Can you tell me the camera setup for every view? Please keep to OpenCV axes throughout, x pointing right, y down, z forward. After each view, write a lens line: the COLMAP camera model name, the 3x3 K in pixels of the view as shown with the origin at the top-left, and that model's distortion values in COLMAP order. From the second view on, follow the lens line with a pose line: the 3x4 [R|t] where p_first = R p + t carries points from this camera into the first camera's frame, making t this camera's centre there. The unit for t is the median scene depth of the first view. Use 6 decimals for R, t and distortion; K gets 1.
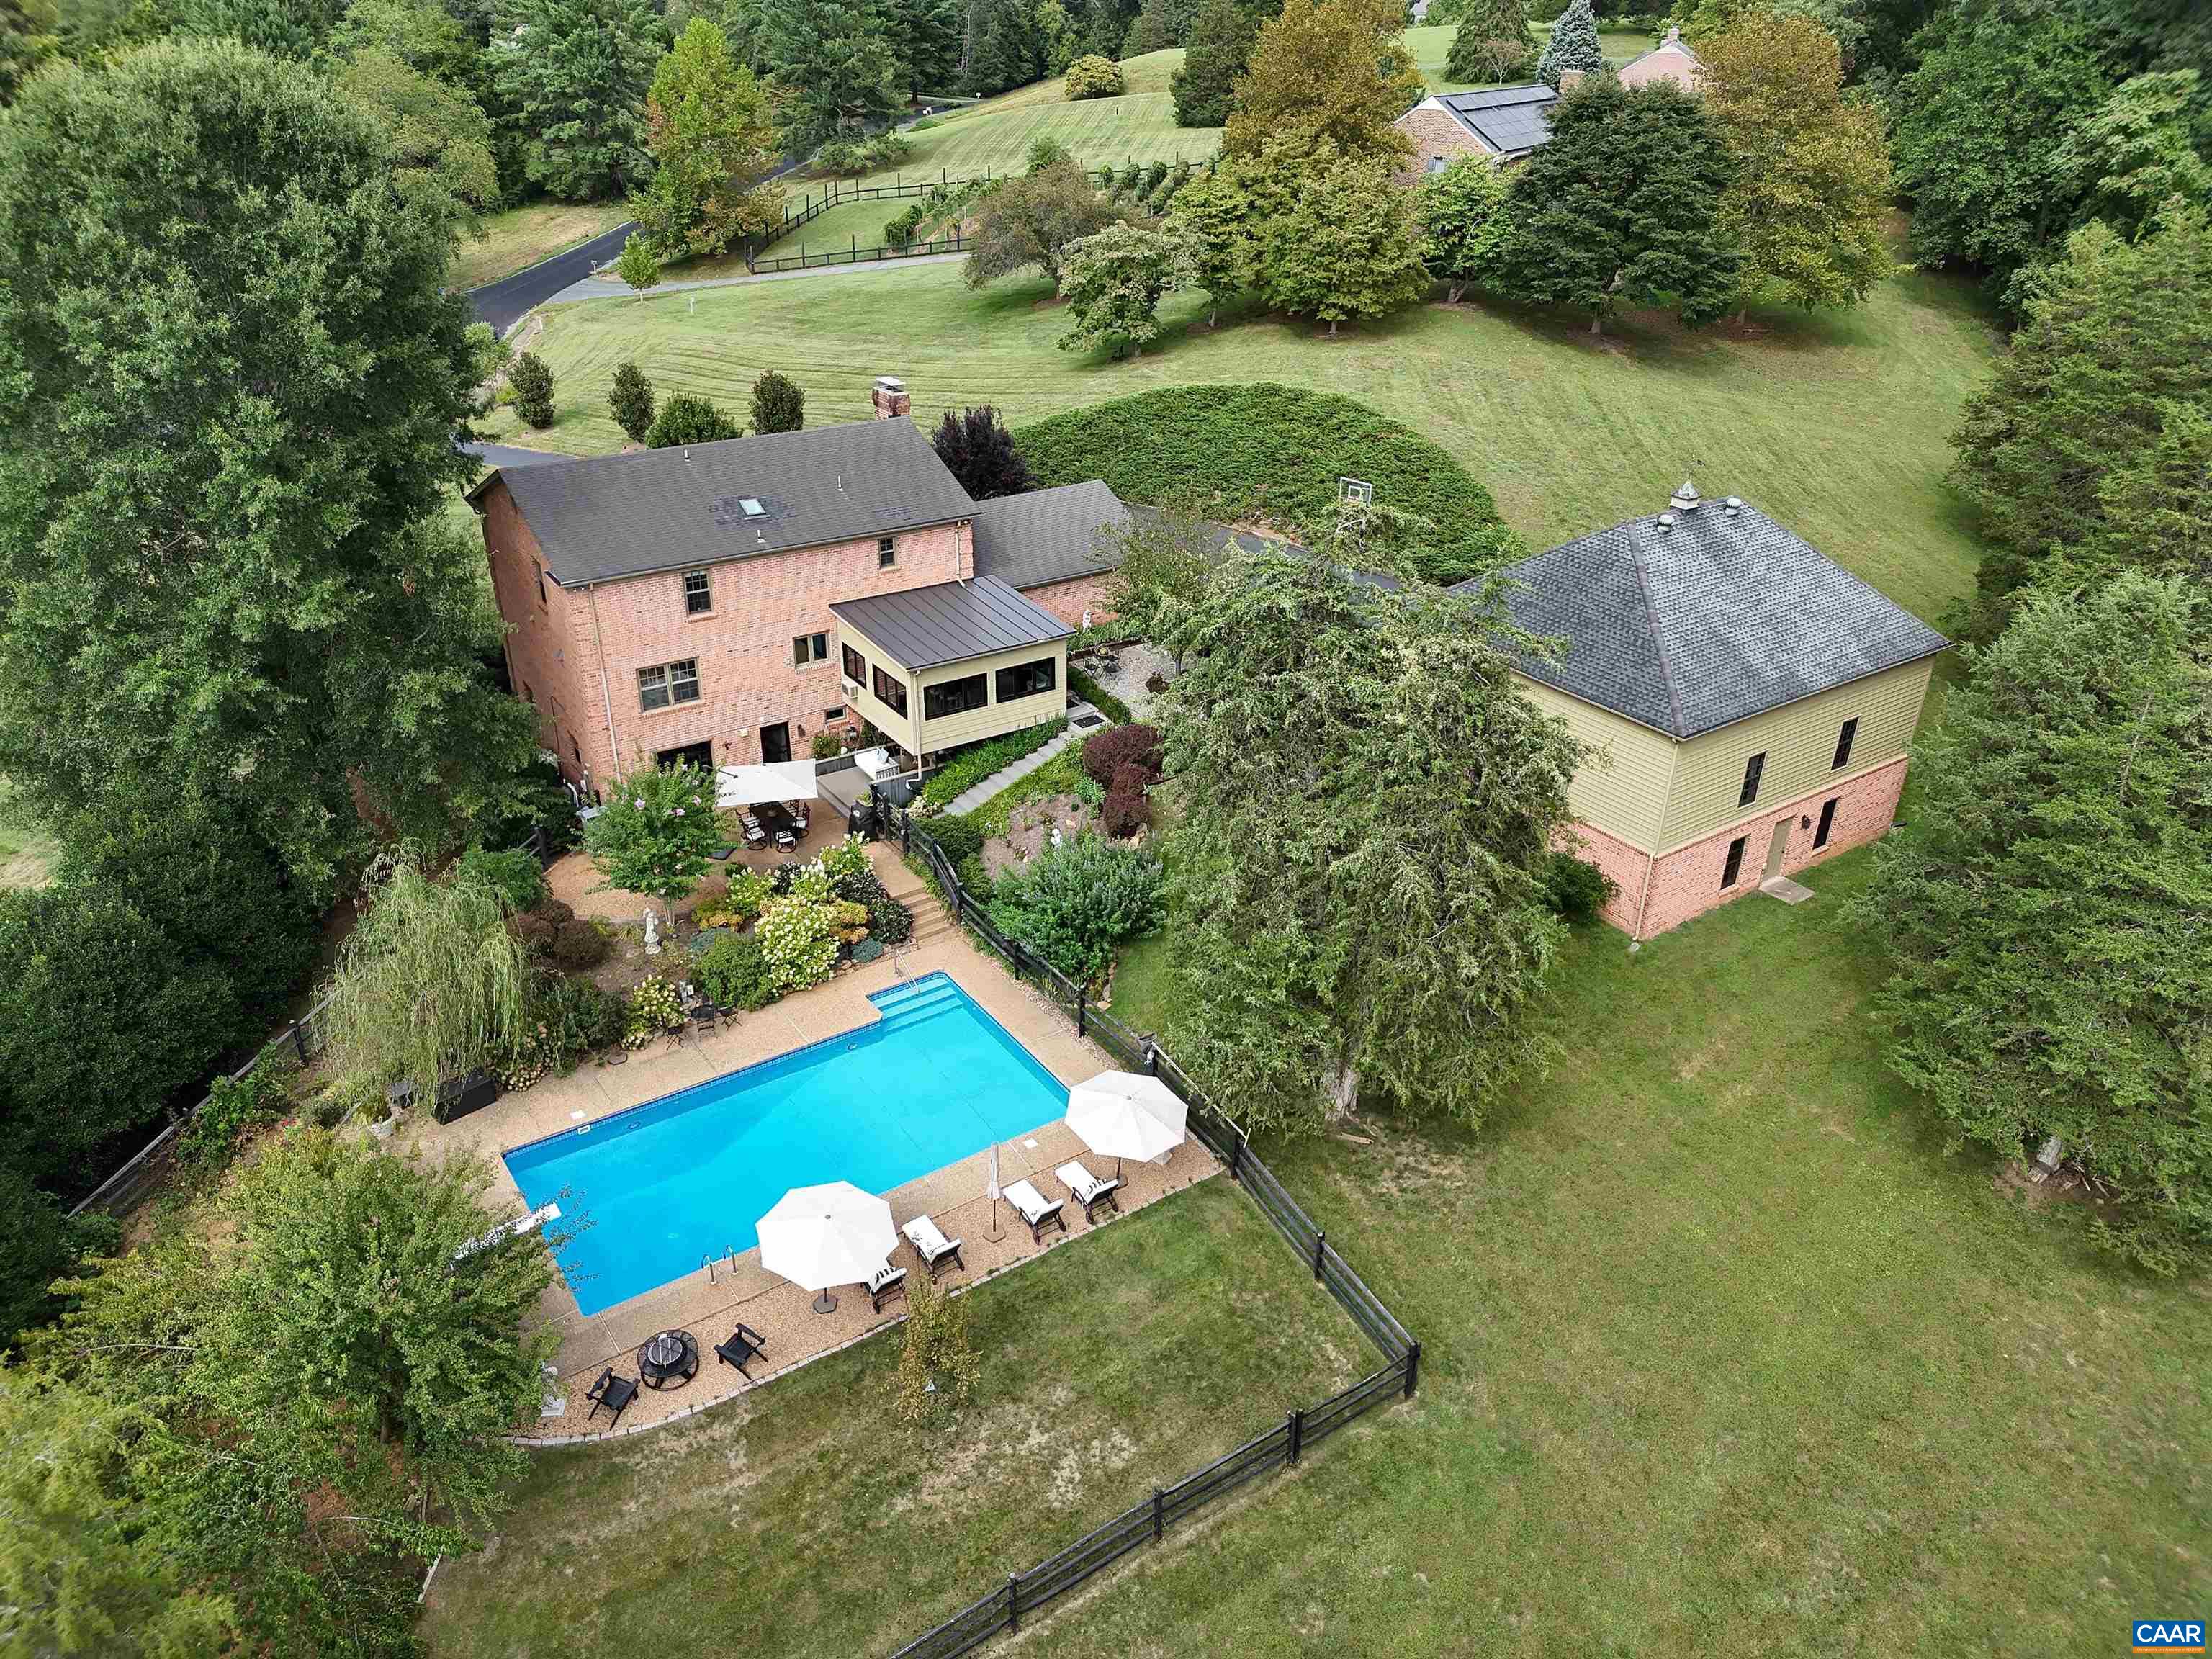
lens RADIAL K [[1593.3, 0, 1104.2], [0, 1593.3, 804.3], [0, 0, 1]] dist [0.046426, -0.030250]
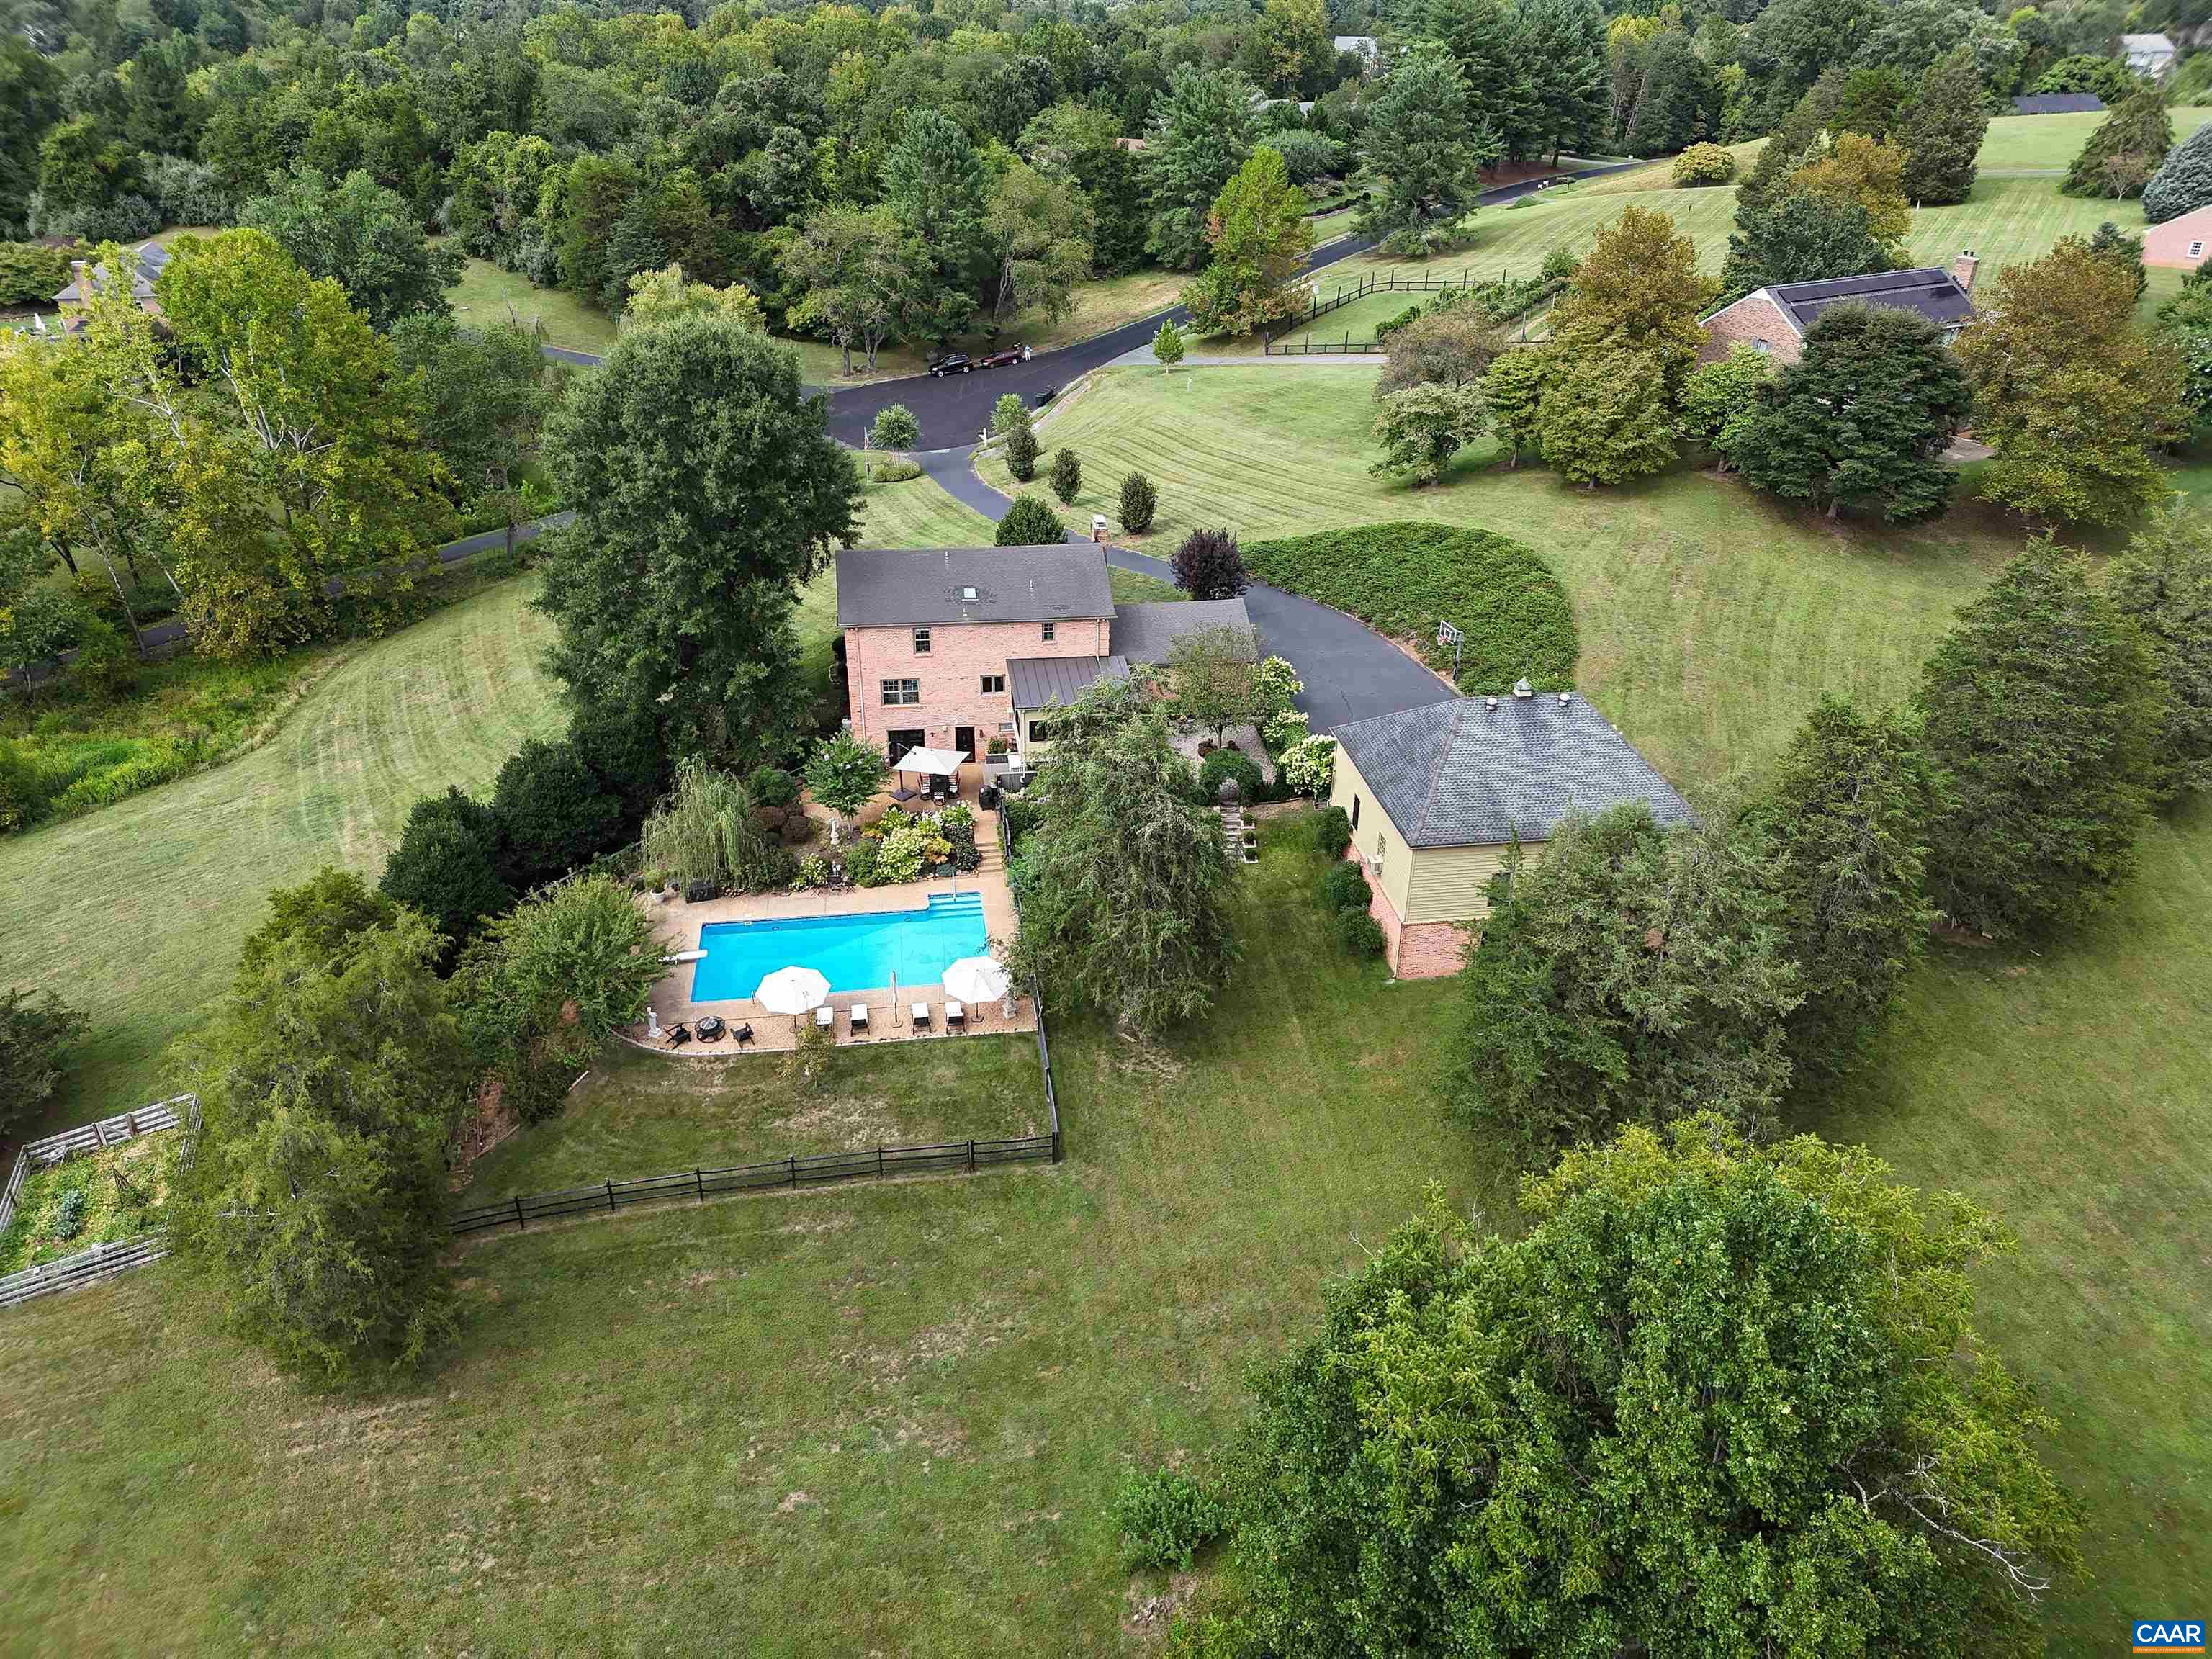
lens RADIAL K [[1551.1, 0, 1108.3], [0, 1551.1, 829.4], [0, 0, 1]] dist [0.065291, -0.067166]
pose [[0.902170, 0.209682, -0.376992, 0.555513], [-0.199840, 0.977635, 0.065527, -0.083323], [0.382301, 0.016222, 0.923896, -0.402264]]
